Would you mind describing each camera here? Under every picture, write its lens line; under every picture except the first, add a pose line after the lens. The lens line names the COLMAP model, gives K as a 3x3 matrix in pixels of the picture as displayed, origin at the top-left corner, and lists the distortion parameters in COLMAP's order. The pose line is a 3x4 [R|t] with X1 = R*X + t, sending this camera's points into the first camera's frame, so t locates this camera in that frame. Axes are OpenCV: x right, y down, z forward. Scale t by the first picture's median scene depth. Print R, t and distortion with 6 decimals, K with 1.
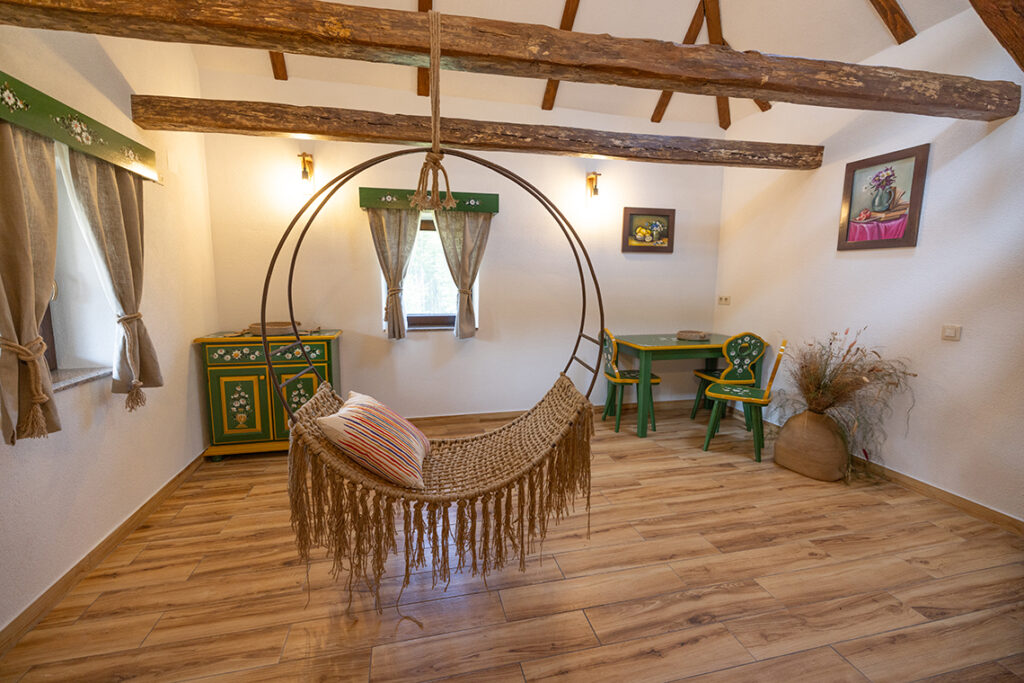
lens RADIAL K [[441.4, 0, 512.0], [0, 441.4, 341.5], [0, 0, 1]] dist [-0.000339, -0.000079]
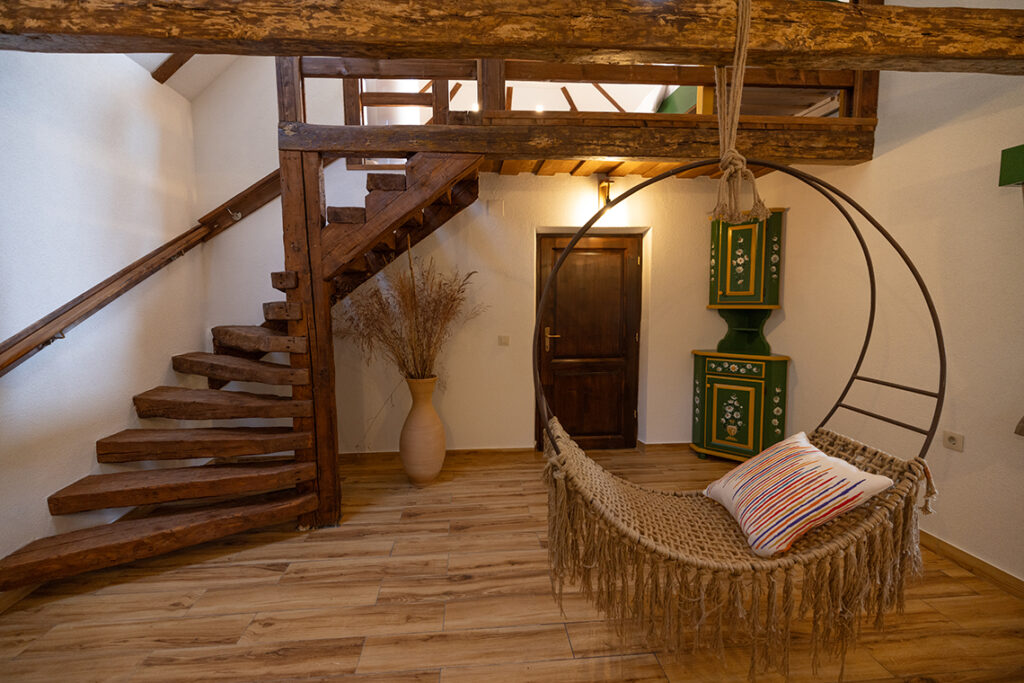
lens RADIAL K [[441.4, 0, 512.0], [0, 441.4, 341.5], [0, 0, 1]] dist [-0.000339, -0.000079]
pose [[-0.990427, -0.016090, 0.137096, 0.117688], [0.017000, 0.971405, 0.236820, -0.289014], [-0.136986, 0.236884, -0.961832, 1.886810]]
